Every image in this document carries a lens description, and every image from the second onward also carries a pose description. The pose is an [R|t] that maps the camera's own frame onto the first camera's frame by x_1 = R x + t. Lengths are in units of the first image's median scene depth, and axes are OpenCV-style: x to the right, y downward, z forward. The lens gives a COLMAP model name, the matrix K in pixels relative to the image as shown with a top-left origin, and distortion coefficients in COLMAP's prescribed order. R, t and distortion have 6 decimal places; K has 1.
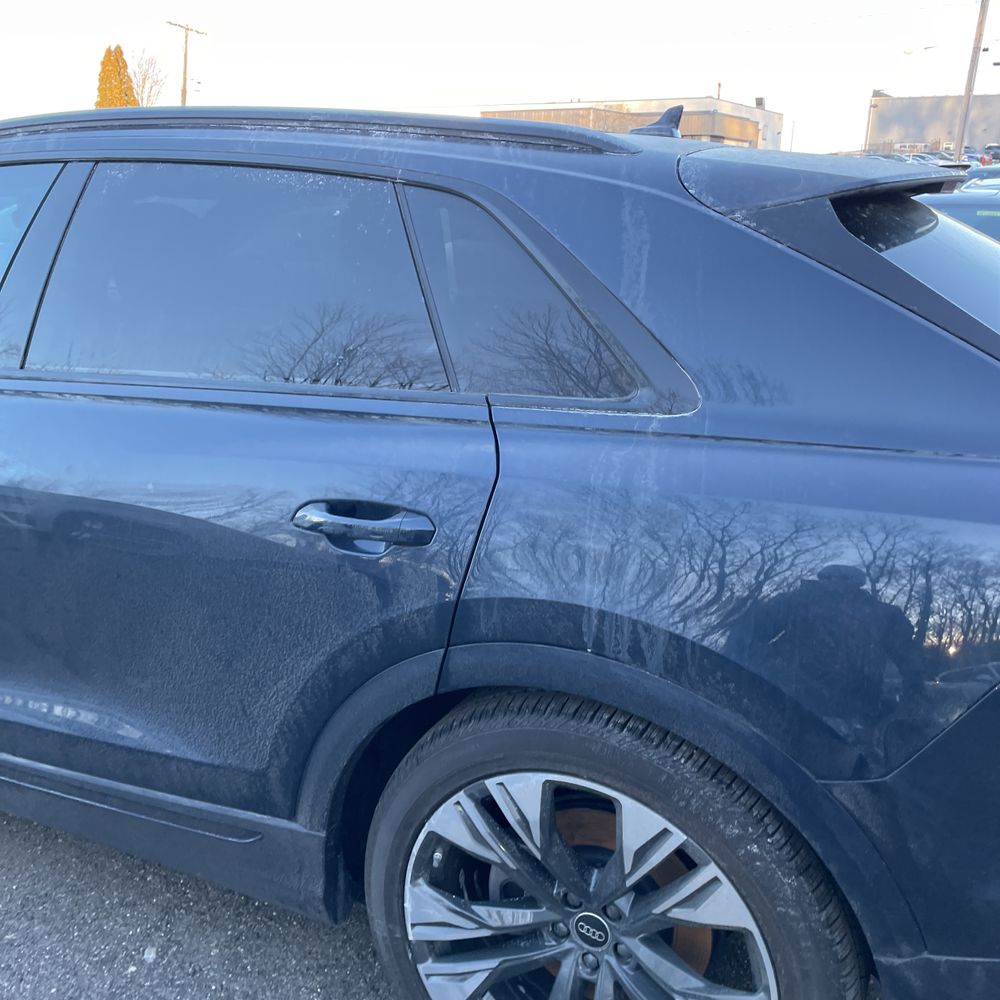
lens RADIAL K [[1006.0, 0, 502.8], [0, 1006.0, 503.6], [0, 0, 1]] dist [0.036617, 0.000000]
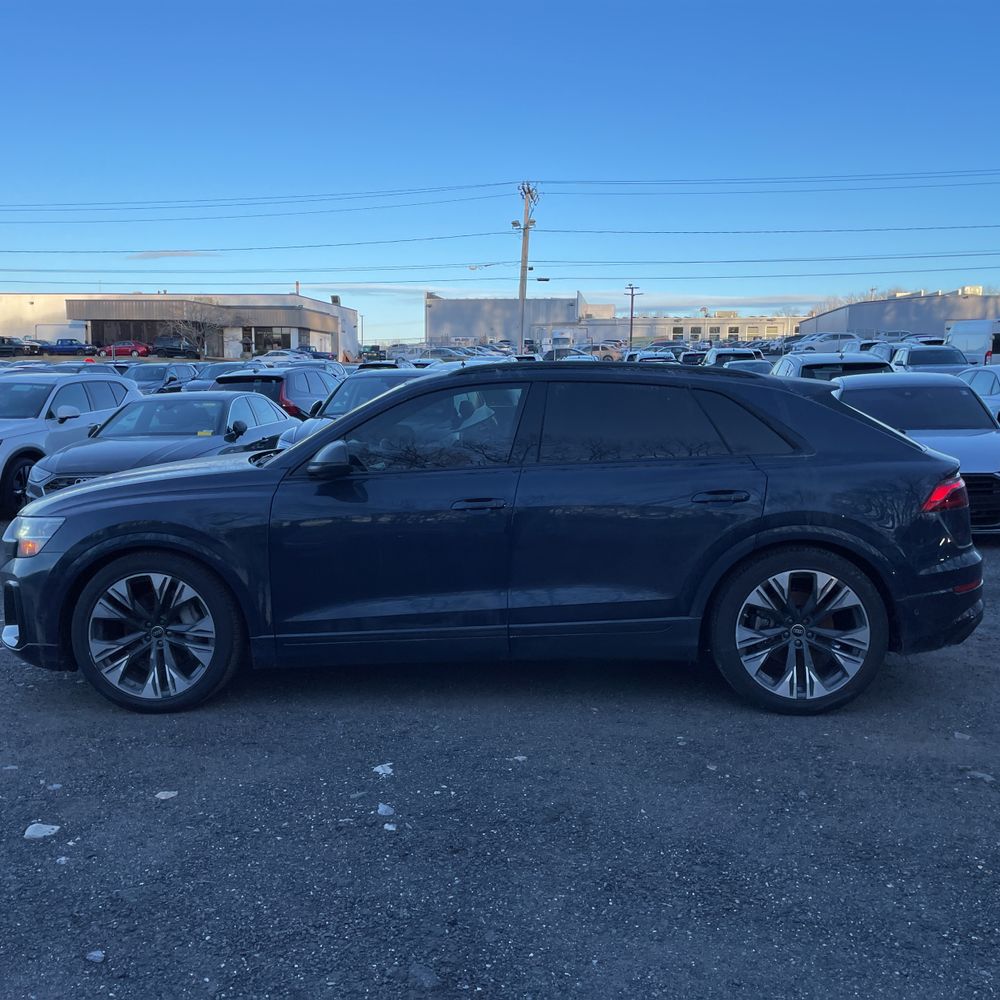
lens RADIAL K [[1006.0, 0, 493.2], [0, 1006.0, 492.4], [0, 0, 1]] dist [0.036617, 0.000000]
pose [[0.920916, -0.050138, 0.386523, -1.835050], [0.120371, 0.979800, -0.159696, 0.383554], [-0.370709, 0.193592, 0.908349, -1.416874]]
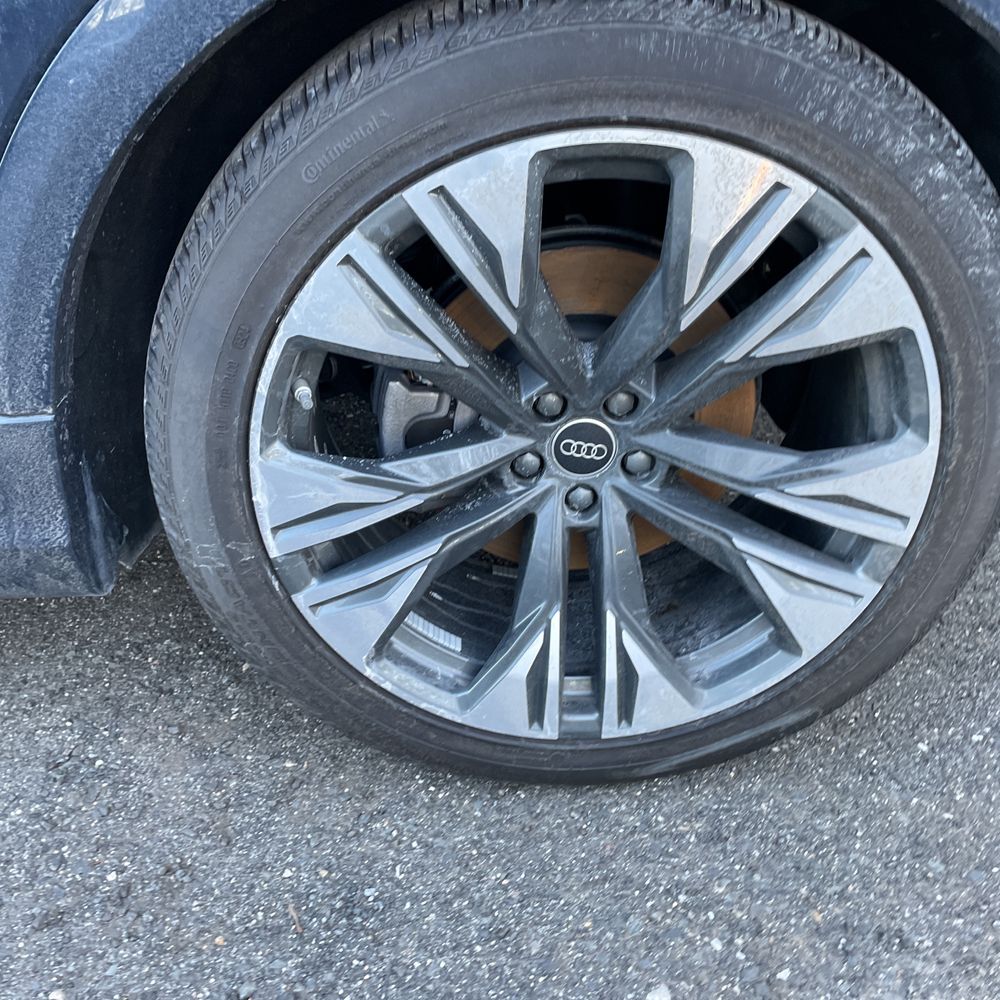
lens RADIAL K [[1006.0, 0, 495.2], [0, 1006.0, 495.5], [0, 0, 1]] dist [0.036617, 0.000000]
pose [[0.881408, -0.246089, 0.403188, -0.205538], [0.134223, 0.948866, 0.285722, 0.266580], [-0.452885, -0.197720, 0.869369, 0.490069]]
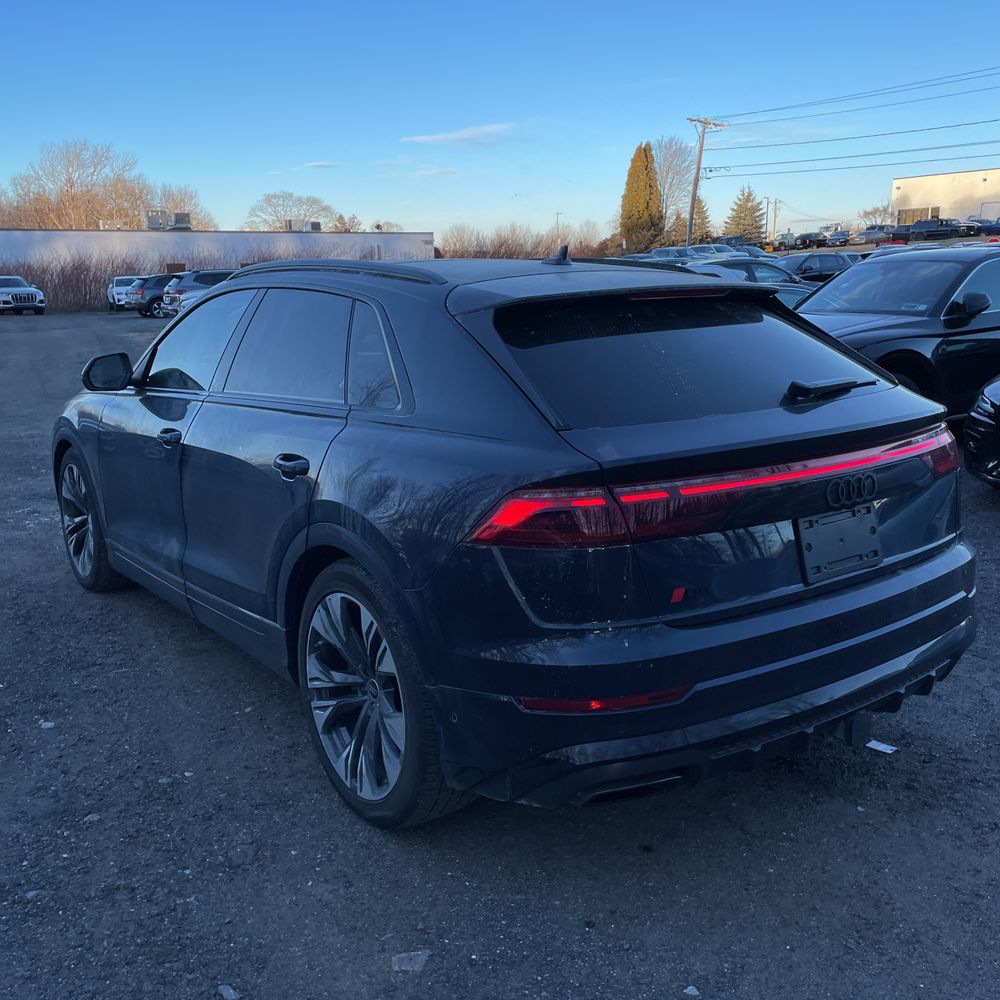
lens RADIAL K [[1006.0, 0, 493.5], [0, 1006.0, 492.2], [0, 0, 1]] dist [0.036617, 0.000000]
pose [[0.883172, 0.072544, -0.463406, 1.115013], [-0.109619, 0.992531, -0.053538, 0.131649], [0.456061, 0.098081, 0.884527, -0.586828]]
